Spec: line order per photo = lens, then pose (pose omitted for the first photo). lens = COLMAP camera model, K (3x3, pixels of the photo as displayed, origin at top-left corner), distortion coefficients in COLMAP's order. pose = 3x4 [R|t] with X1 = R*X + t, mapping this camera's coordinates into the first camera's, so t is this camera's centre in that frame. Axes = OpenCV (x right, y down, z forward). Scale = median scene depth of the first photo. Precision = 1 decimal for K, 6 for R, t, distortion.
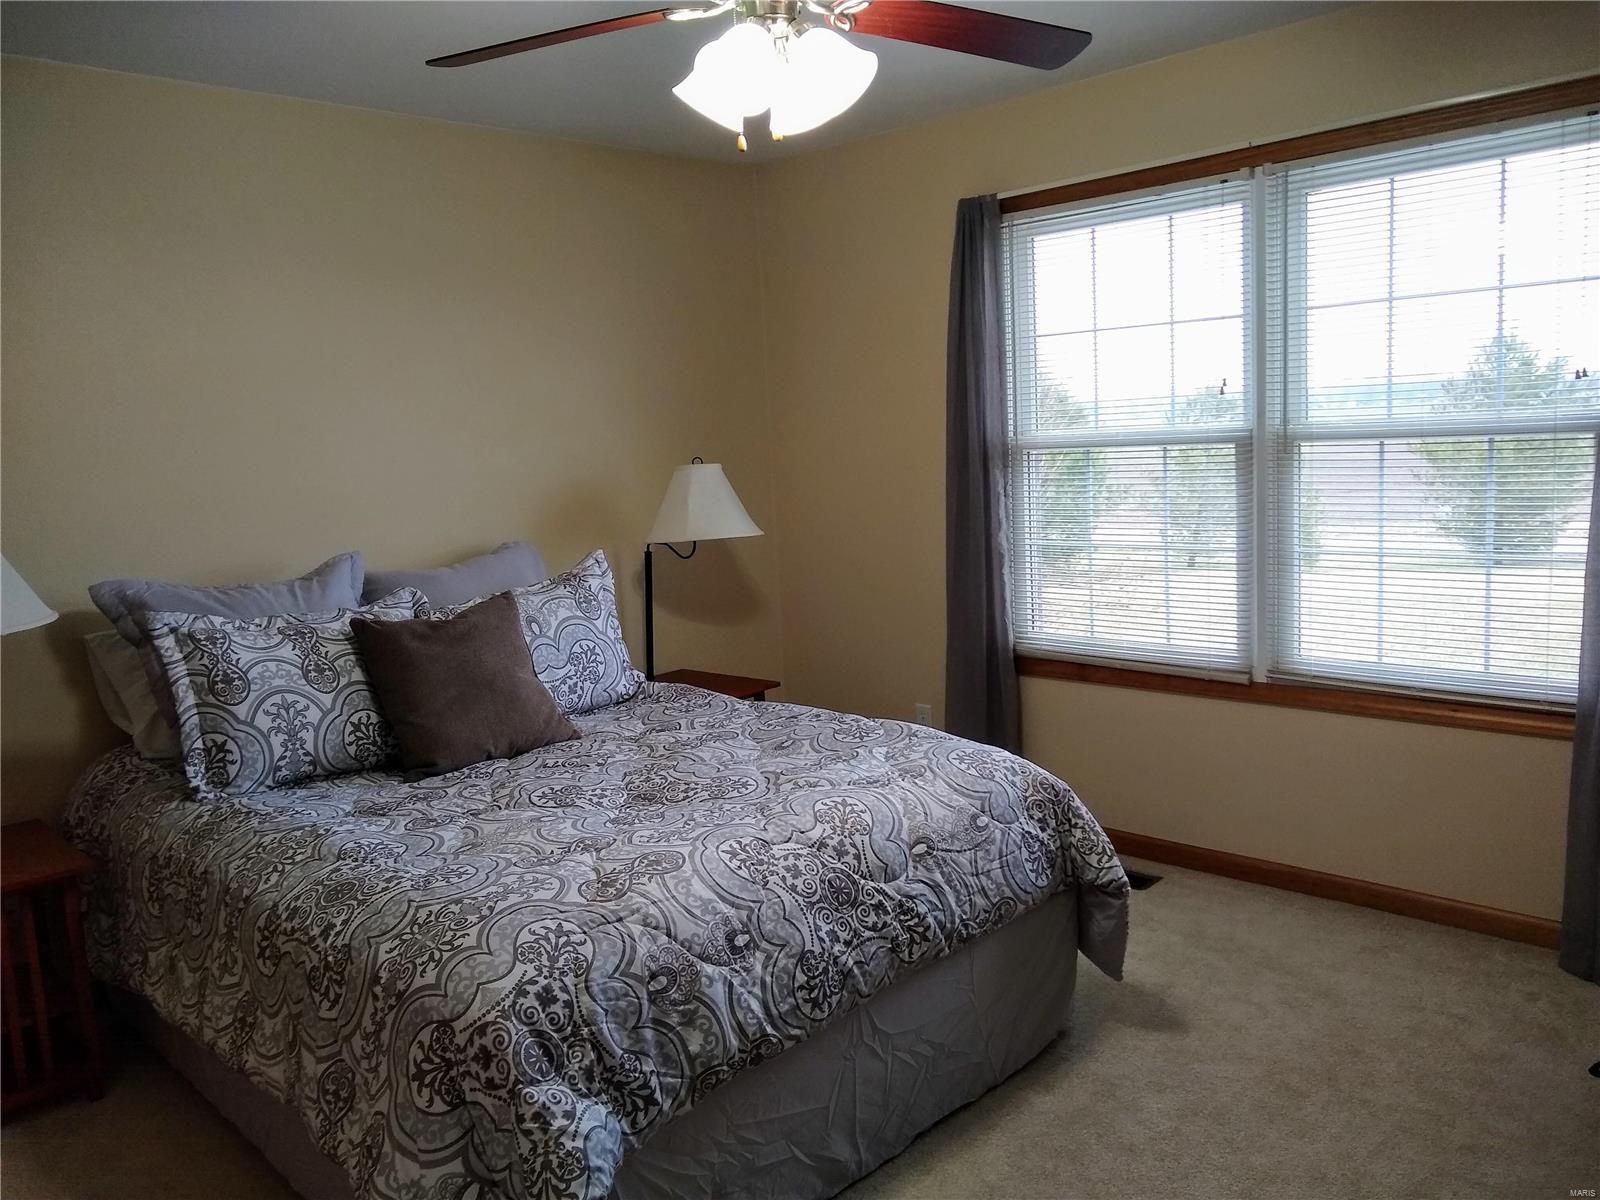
lens RADIAL K [[1281.5, 0, 800.0], [0, 1281.5, 600.0], [0, 0, 1]] dist [0.009102, -0.004242]
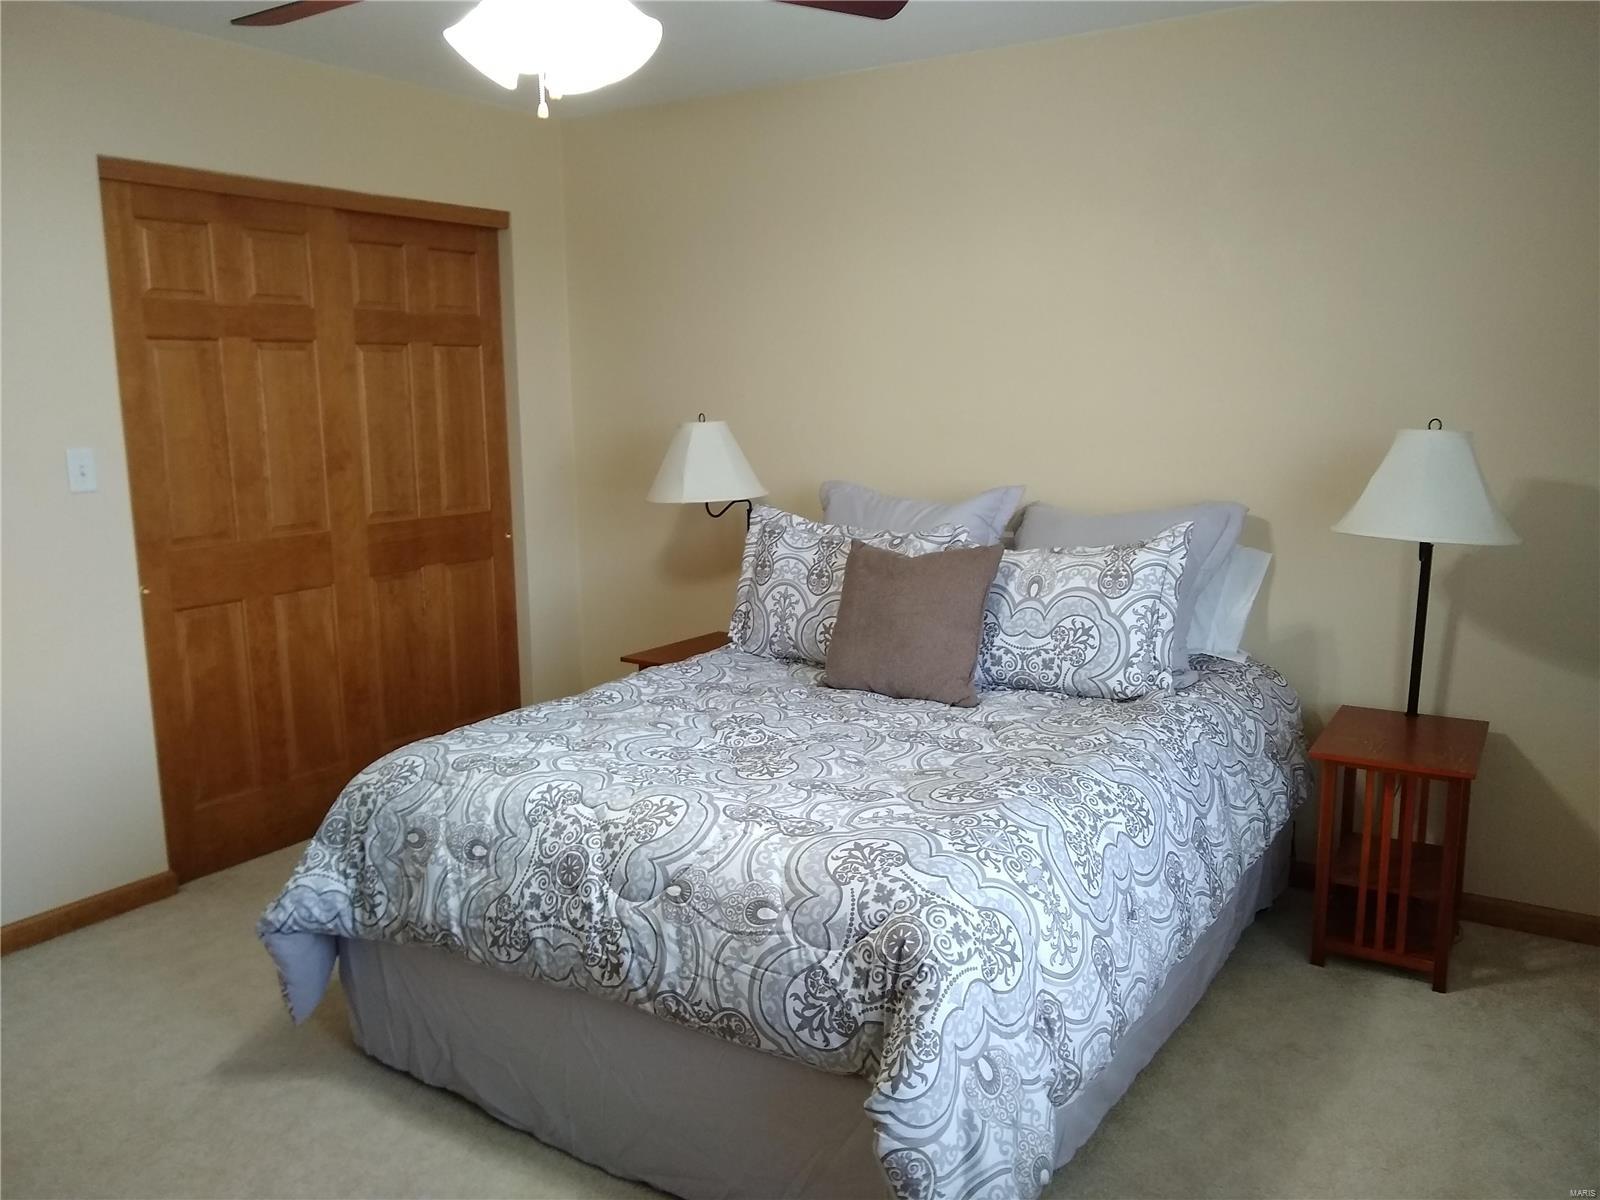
lens RADIAL K [[1231.0, 0, 801.0], [0, 1231.0, 608.7], [0, 0, 1]] dist [-0.010080, -0.004846]
pose [[0.200398, 0.222595, -0.954092, 0.858545], [-0.133181, 0.970997, 0.198566, -0.166777], [0.970620, 0.087275, 0.224231, 0.877063]]
